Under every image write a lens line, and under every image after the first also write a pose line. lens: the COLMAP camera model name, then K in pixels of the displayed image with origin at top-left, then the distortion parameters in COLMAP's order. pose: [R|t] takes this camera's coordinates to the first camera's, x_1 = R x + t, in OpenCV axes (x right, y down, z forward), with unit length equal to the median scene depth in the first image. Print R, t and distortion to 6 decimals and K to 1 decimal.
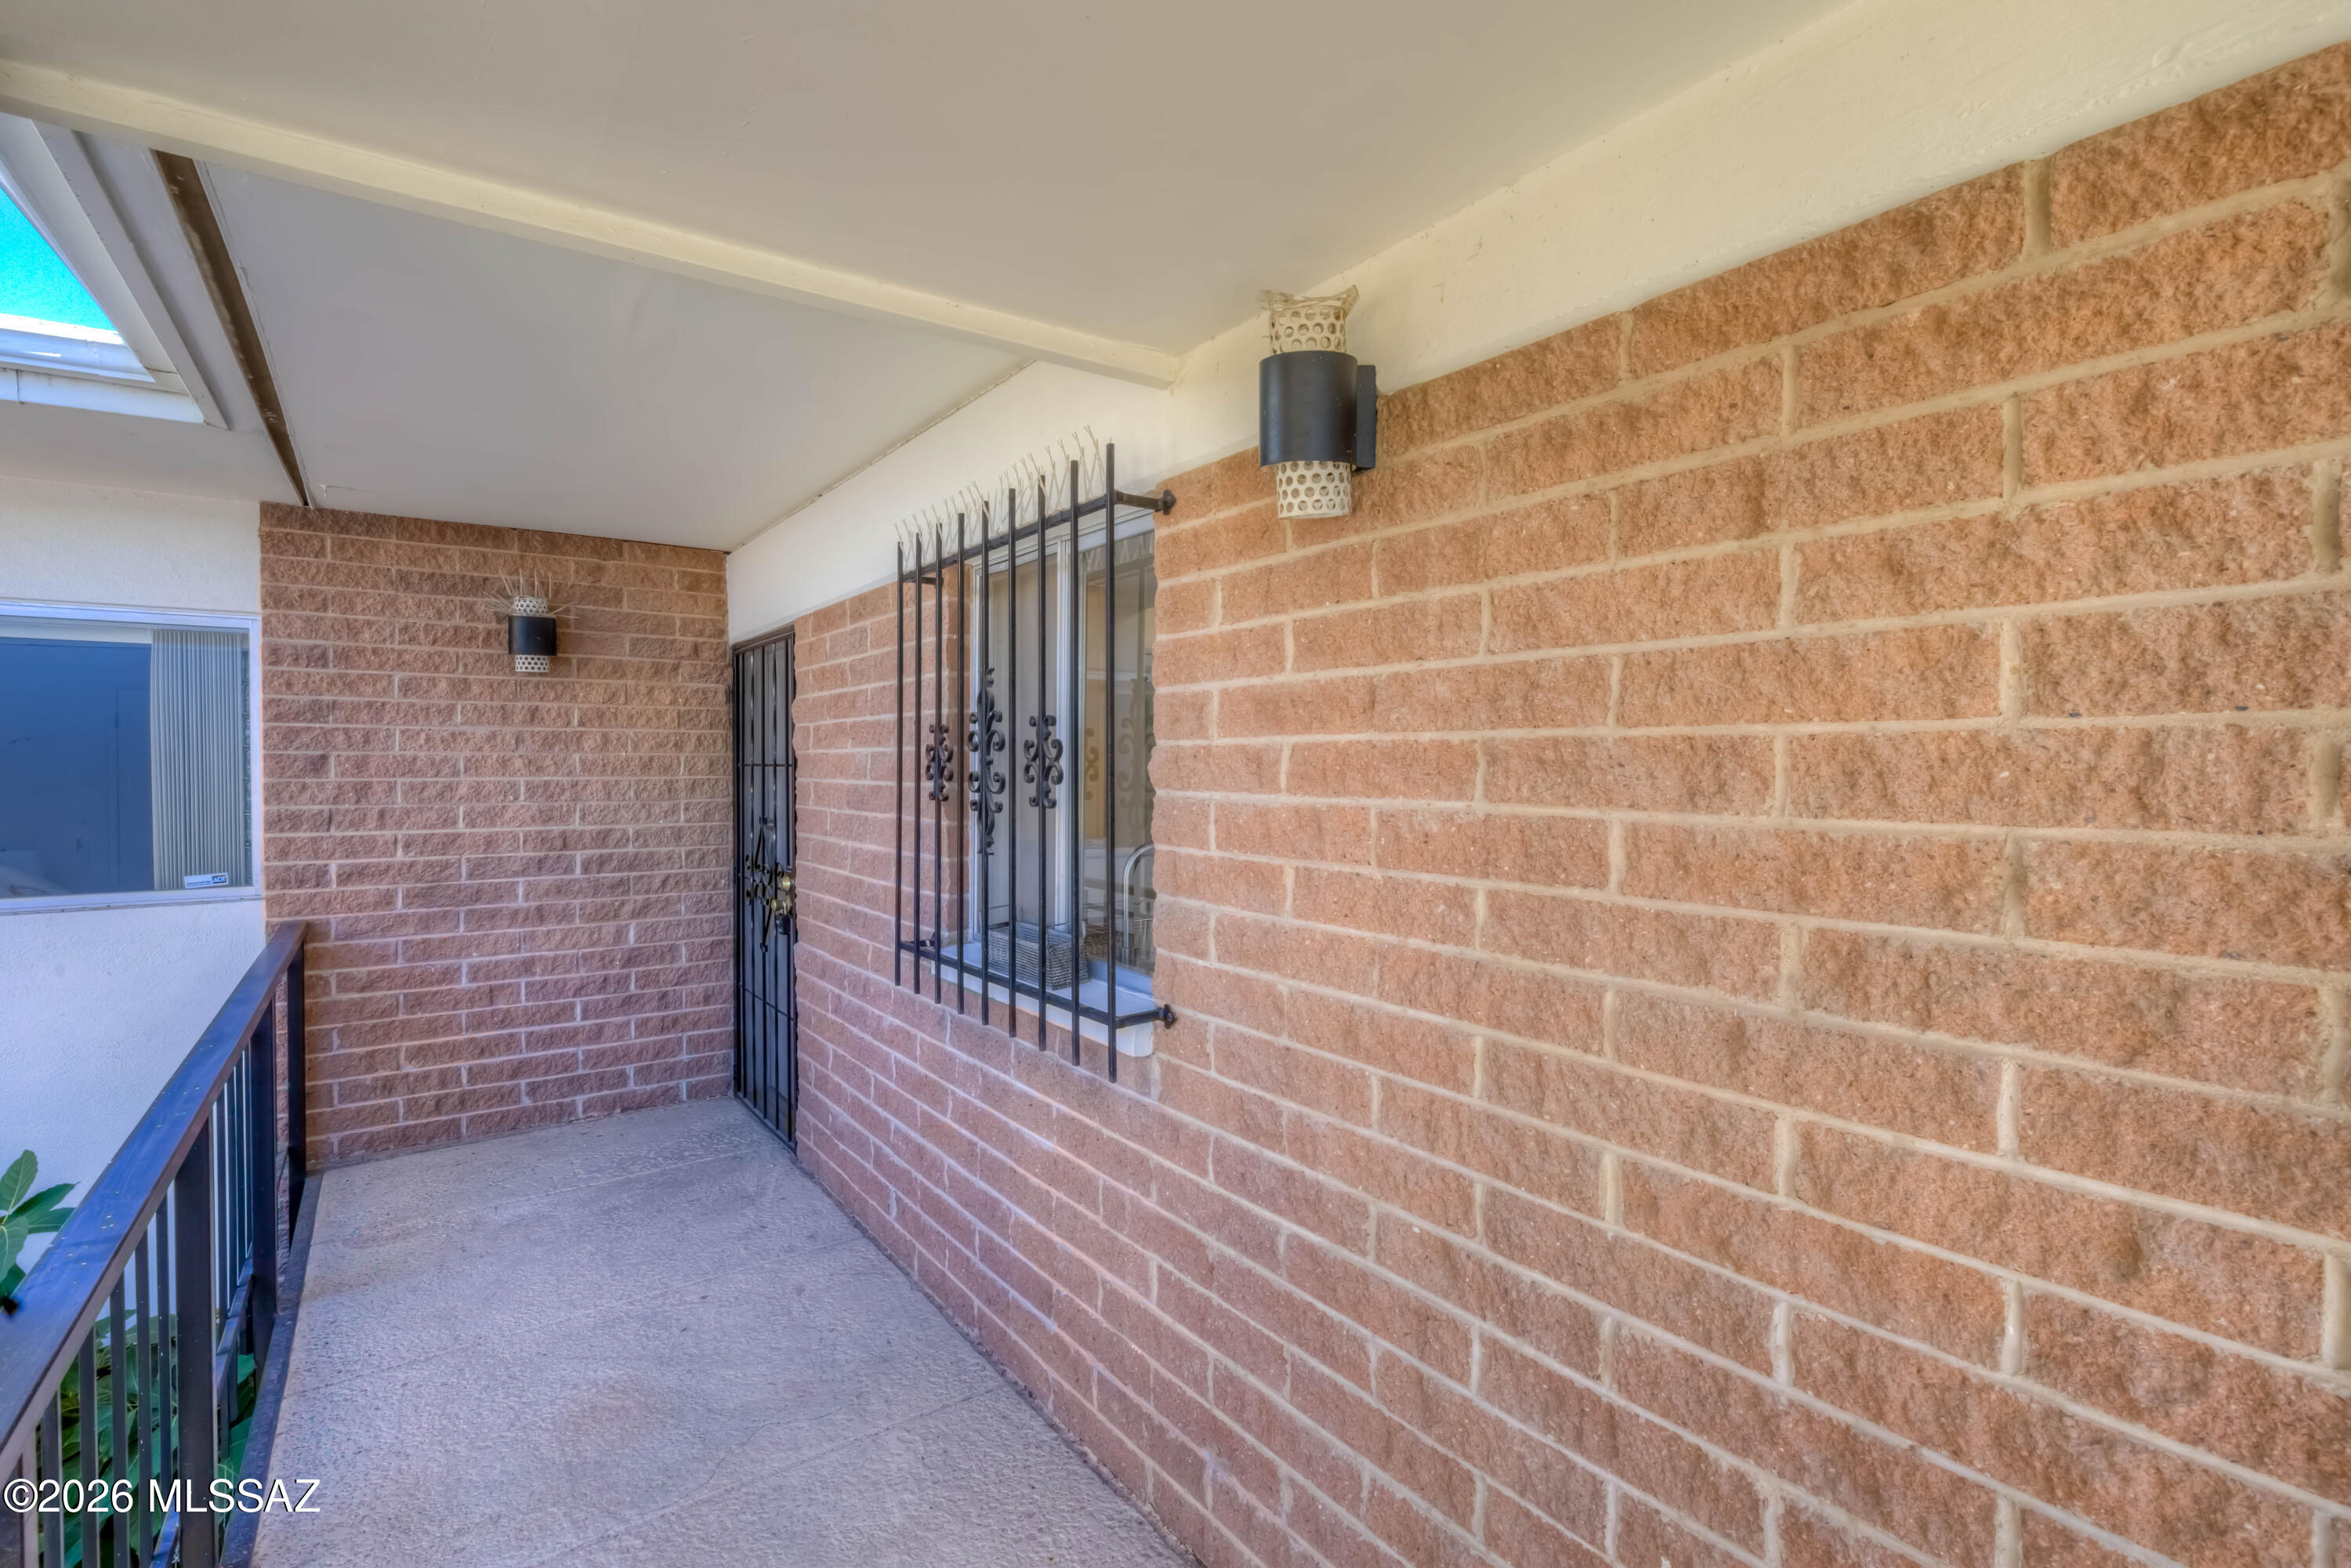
lens RADIAL K [[1126.2, 0, 1187.1], [0, 1126.2, 789.1], [0, 0, 1]] dist [0.001868, -0.000129]
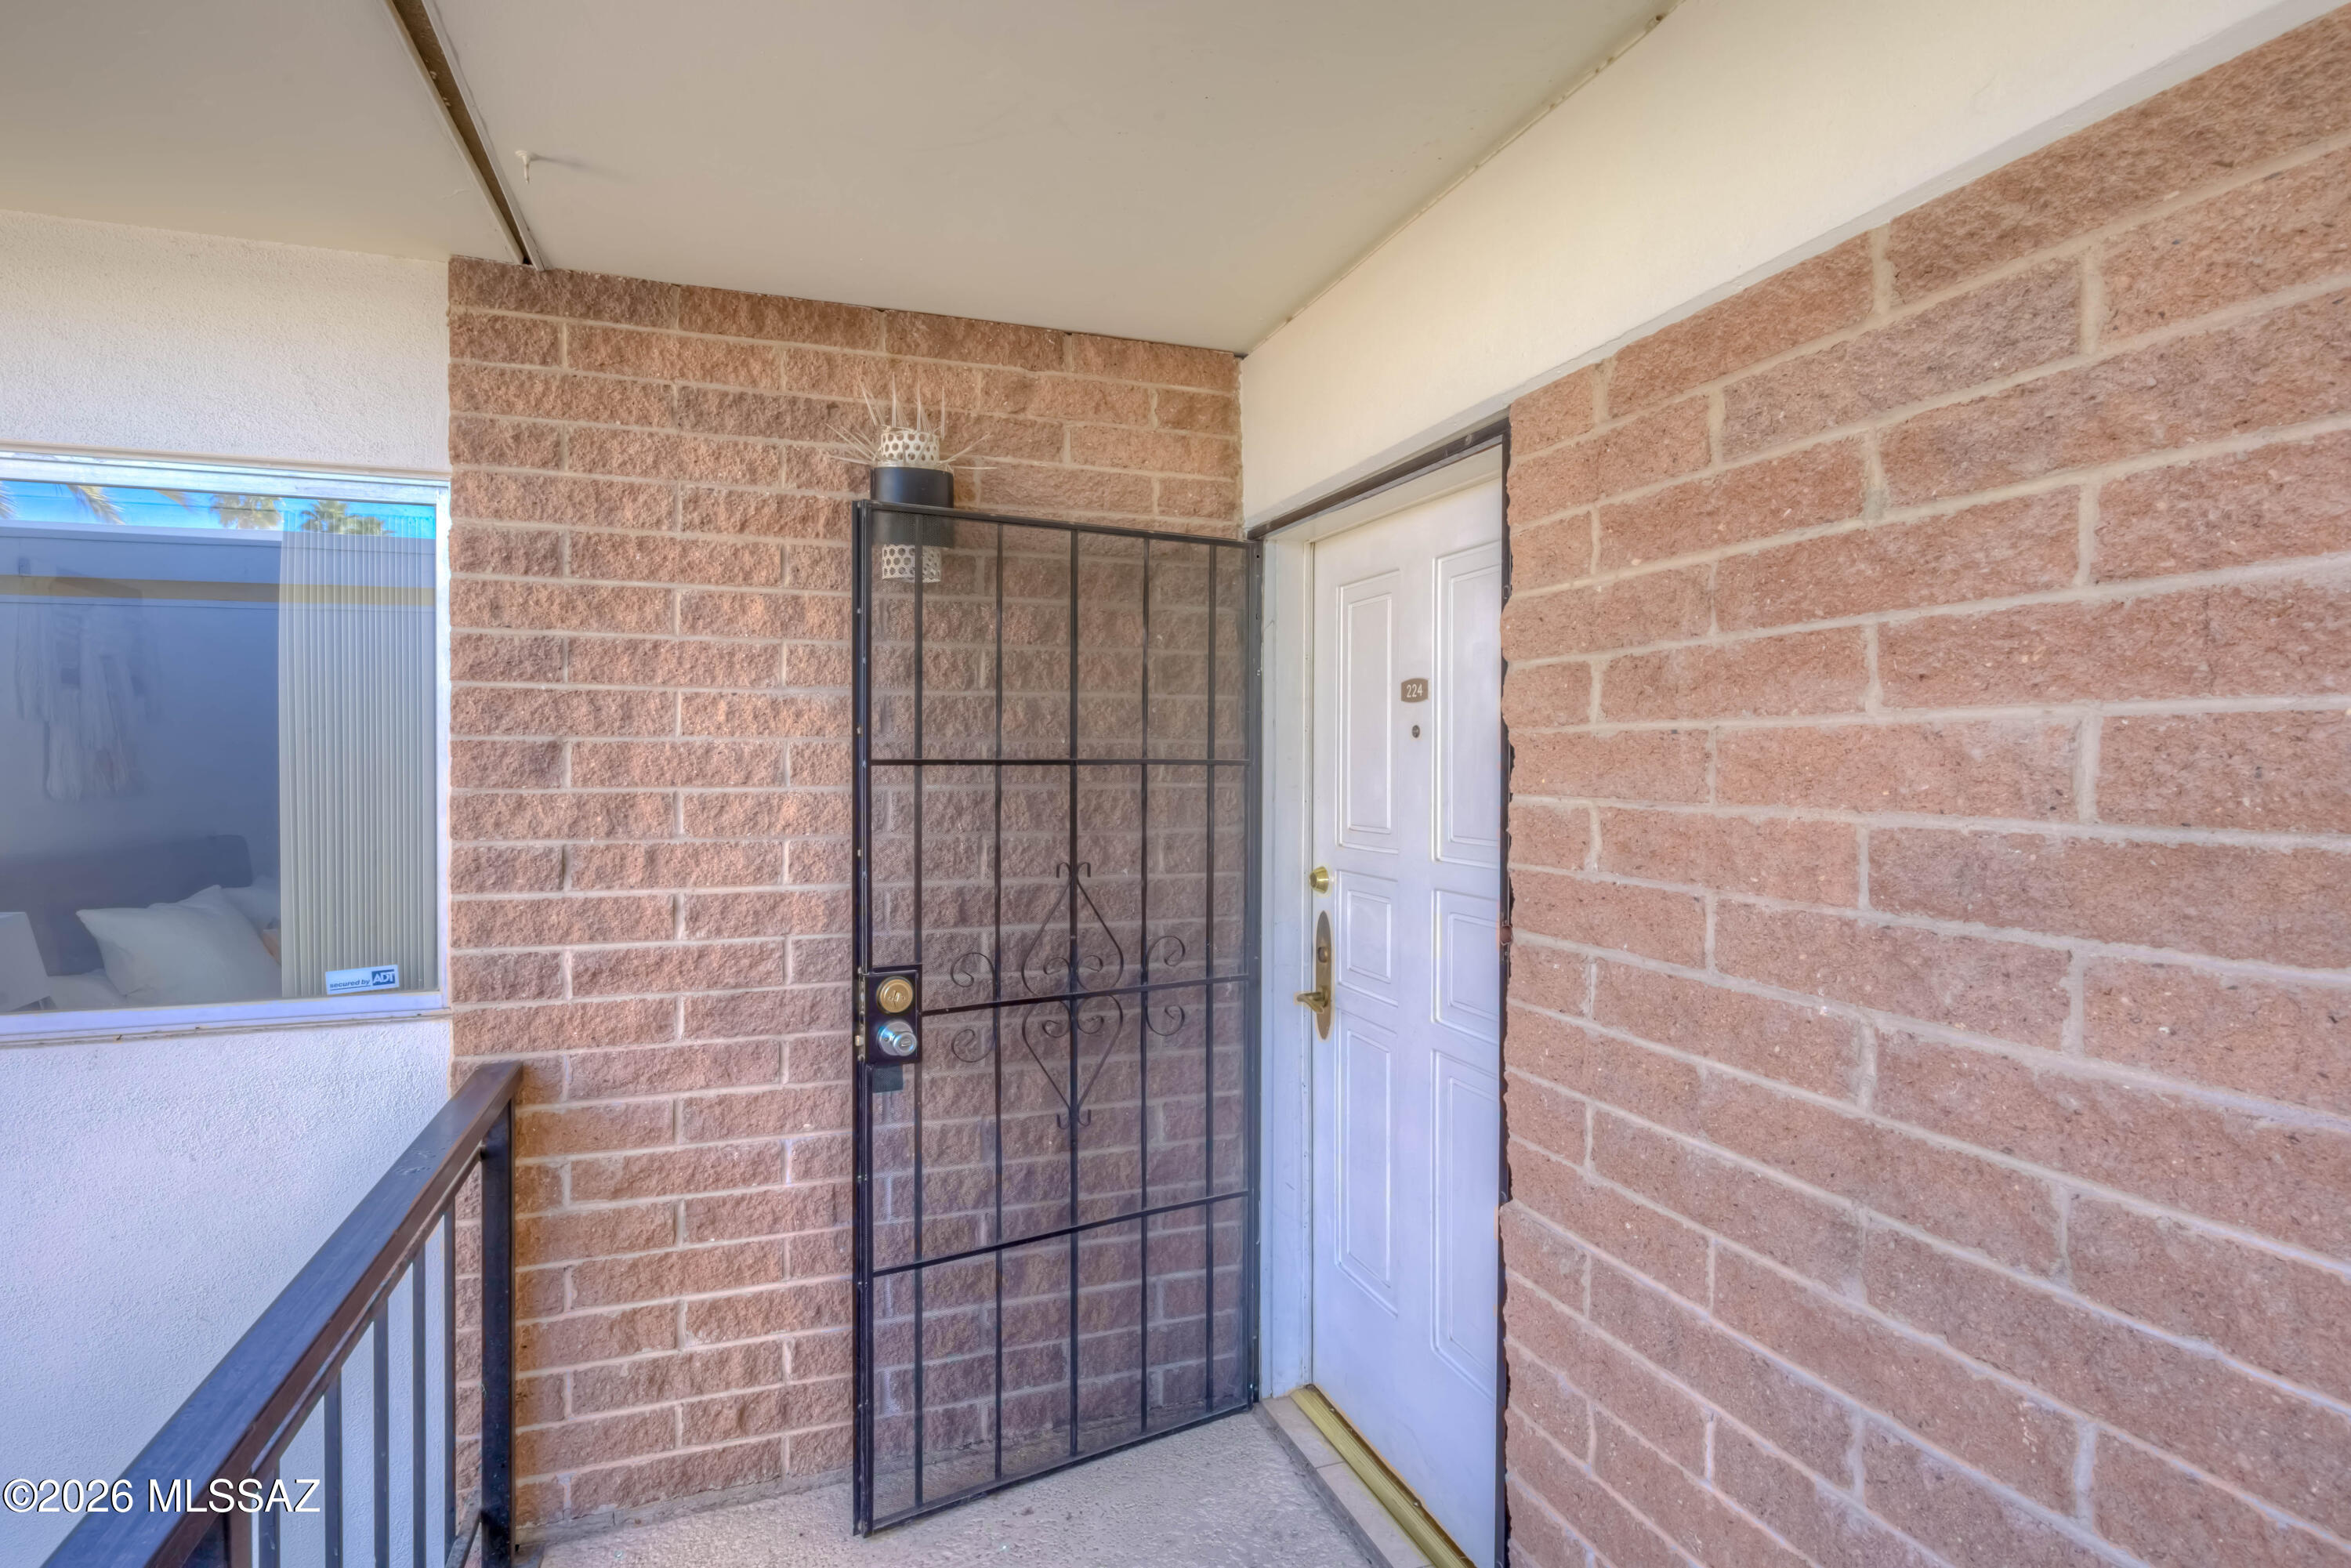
lens RADIAL K [[1126.2, 0, 1165.0], [0, 1126.2, 772.8], [0, 0, 1]] dist [0.001868, -0.000129]
pose [[0.965805, 0.001414, -0.259267, -0.348483], [-0.004465, 0.999928, -0.011180, -0.011693], [0.259233, 0.011955, 0.965741, 0.555412]]
